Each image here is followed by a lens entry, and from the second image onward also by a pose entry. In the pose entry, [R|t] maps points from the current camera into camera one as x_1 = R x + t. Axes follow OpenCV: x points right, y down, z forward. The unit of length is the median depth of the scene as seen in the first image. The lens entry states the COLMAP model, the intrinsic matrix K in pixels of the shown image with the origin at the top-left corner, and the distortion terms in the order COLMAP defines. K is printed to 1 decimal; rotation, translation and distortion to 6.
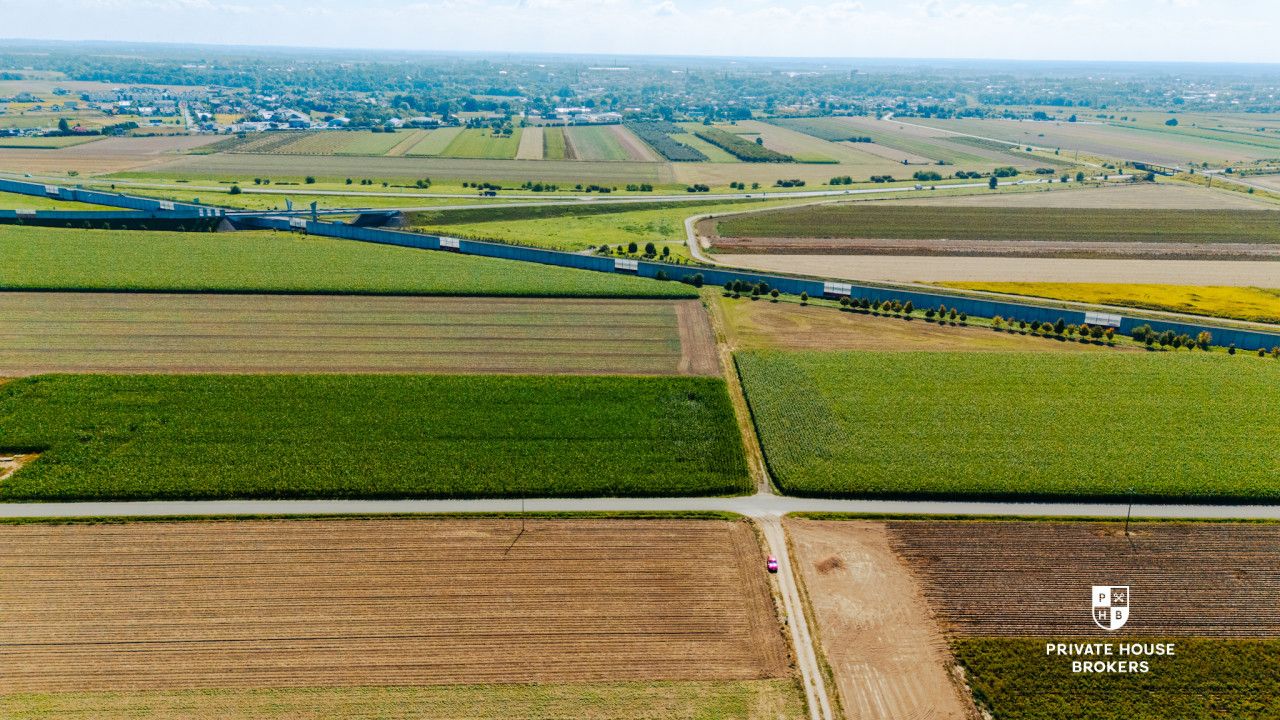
lens RADIAL K [[933.5, 0, 642.8], [0, 933.5, 366.2], [0, 0, 1]] dist [0.079763, -0.075680]
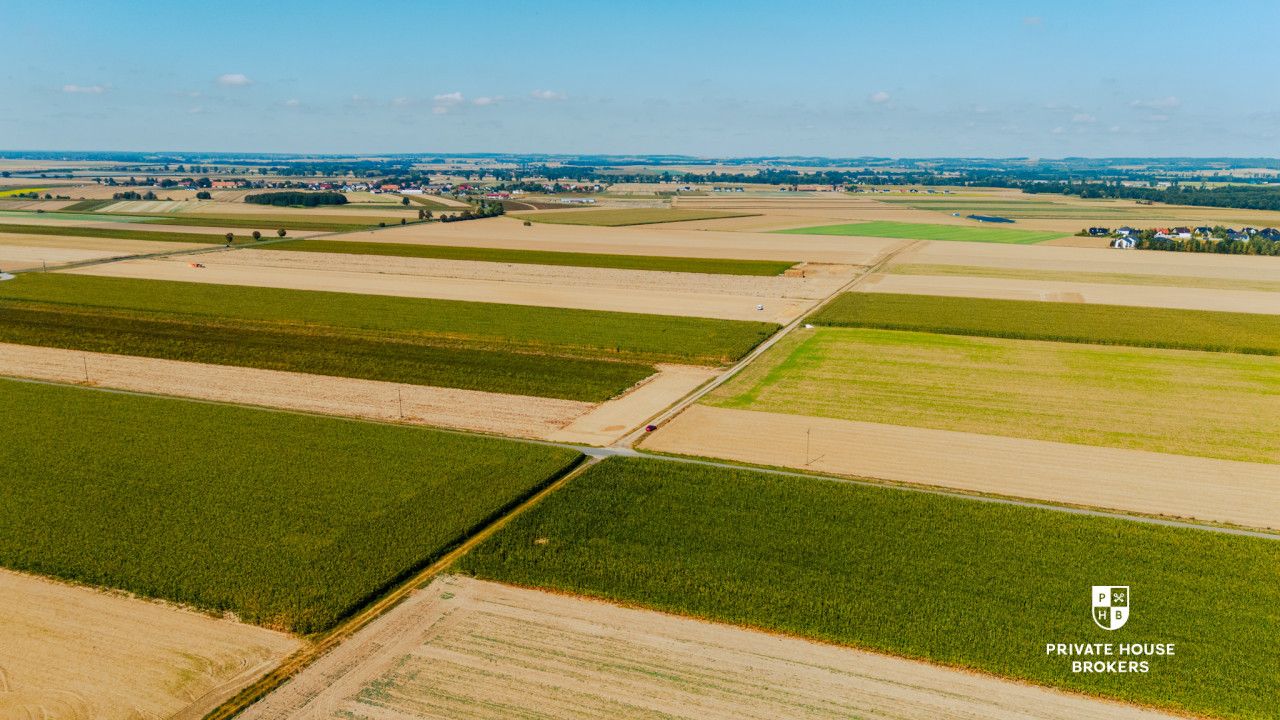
lens RADIAL K [[933.5, 0, 642.8], [0, 933.5, 366.2], [0, 0, 1]] dist [0.079763, -0.075680]
pose [[-0.921324, -0.111275, 0.372532, -0.196457], [0.098254, 0.860430, 0.500006, -0.310173], [-0.376176, 0.497270, -0.781802, 1.035348]]
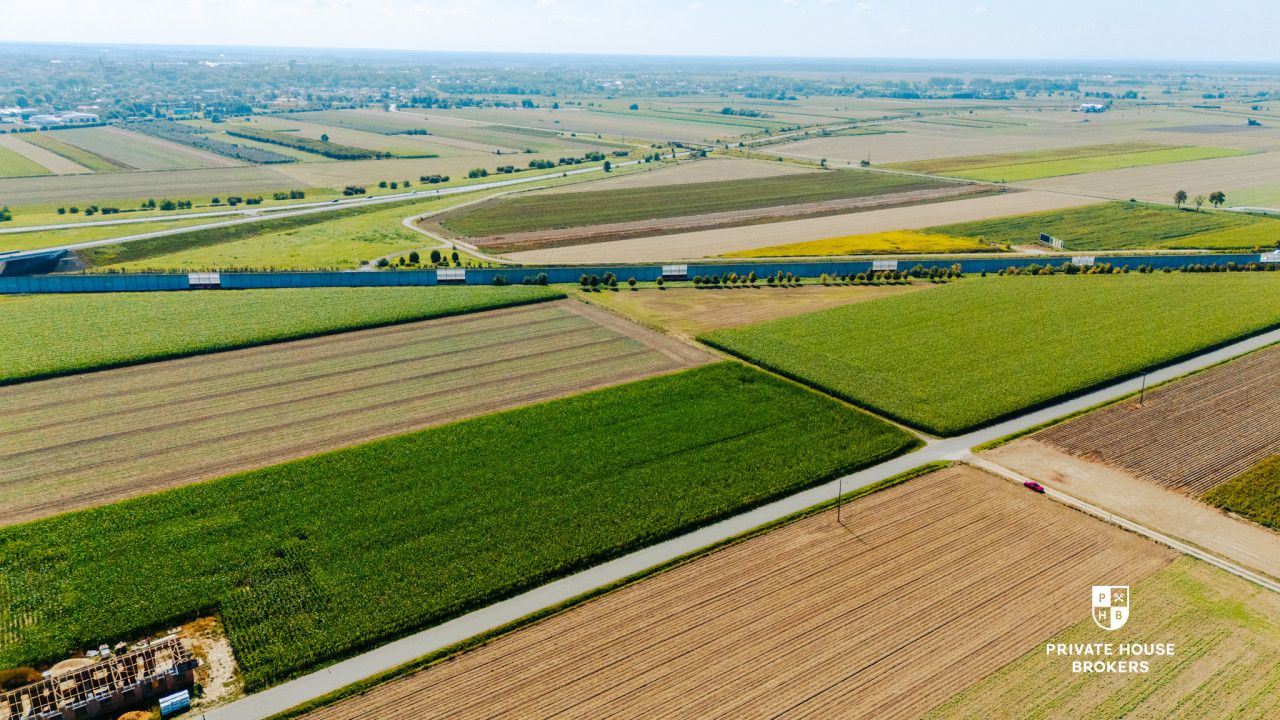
lens RADIAL K [[933.5, 0, 642.8], [0, 933.5, 366.2], [0, 0, 1]] dist [0.079763, -0.075680]
pose [[0.824738, -0.184052, 0.534726, -0.422408], [0.178530, 0.981939, 0.062624, -0.048833], [-0.536595, 0.043816, 0.842702, 0.122203]]
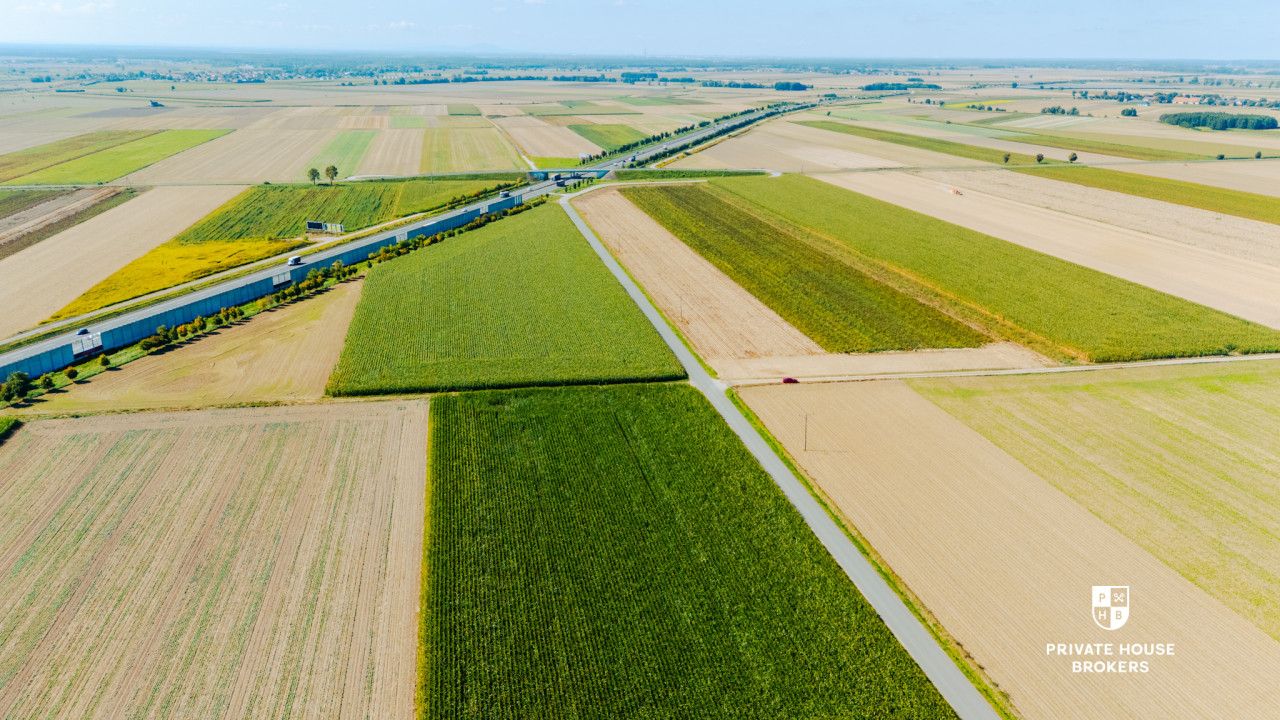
lens RADIAL K [[933.5, 0, 642.8], [0, 933.5, 366.2], [0, 0, 1]] dist [0.079763, -0.075680]
pose [[-0.165057, -0.331853, 0.928779, -0.606498], [0.298852, 0.880596, 0.367747, -0.220412], [-0.939917, 0.338267, -0.046174, 0.623198]]
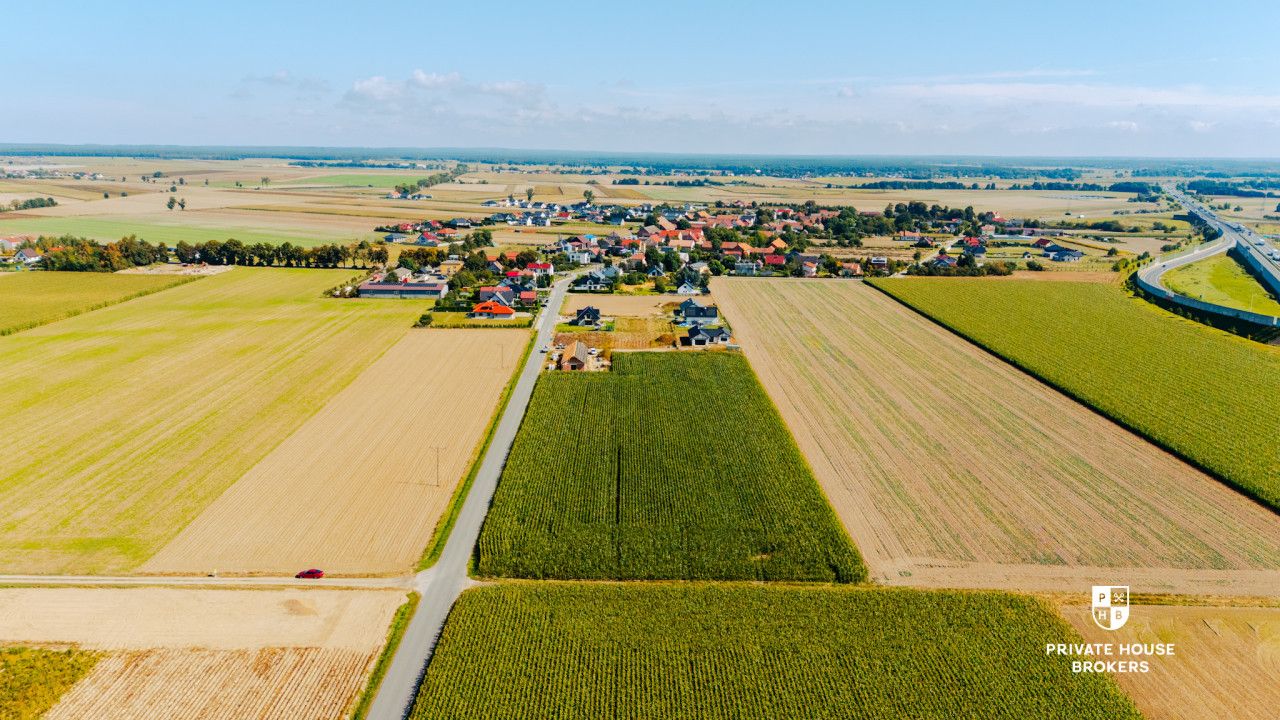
lens RADIAL K [[933.5, 0, 642.8], [0, 933.5, 366.2], [0, 0, 1]] dist [0.079763, -0.075680]
pose [[-0.019333, 0.206548, -0.978245, 0.505374], [-0.328748, 0.922711, 0.201319, -0.145540], [0.944220, 0.325488, 0.050064, 0.580957]]
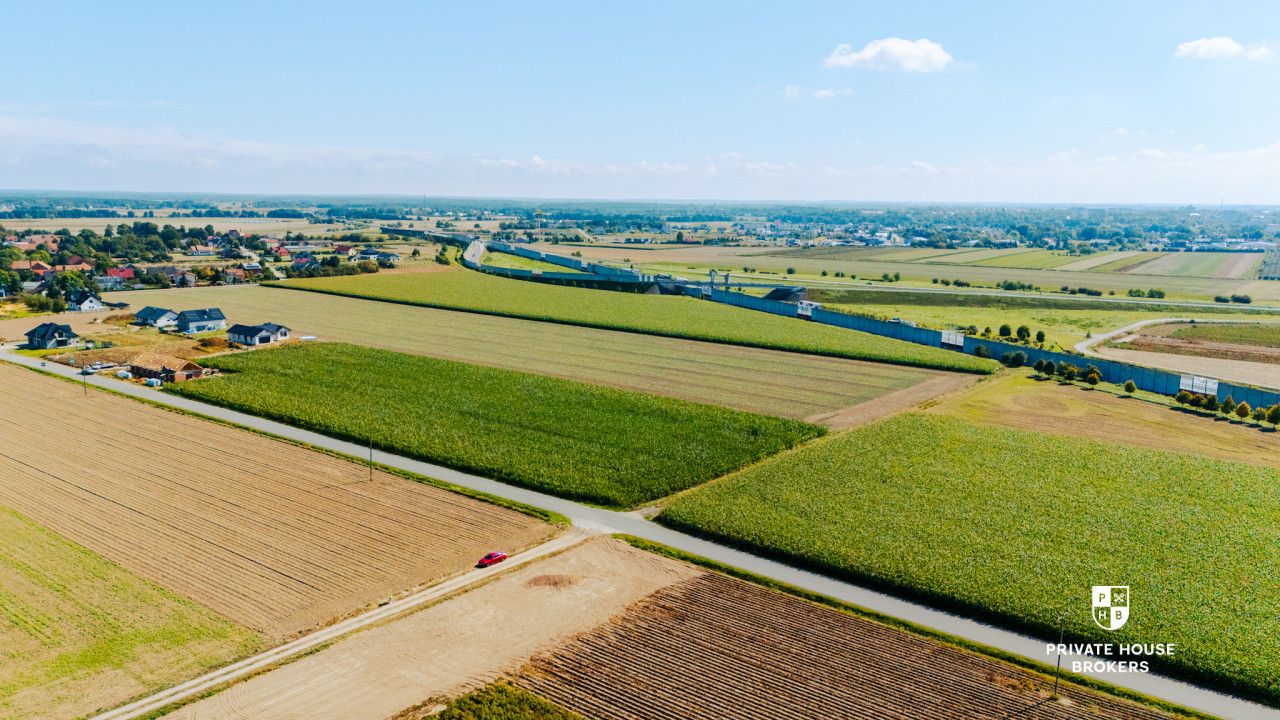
lens RADIAL K [[937.8, 0, 640.0], [0, 937.8, 360.0], [0, 0, 1]] dist [0.102493, -0.139875]
pose [[0.762425, 0.099887, -0.639320, 0.345949], [-0.202246, 0.975300, -0.088810, 0.044662], [0.614658, 0.197011, 0.763795, 0.212516]]
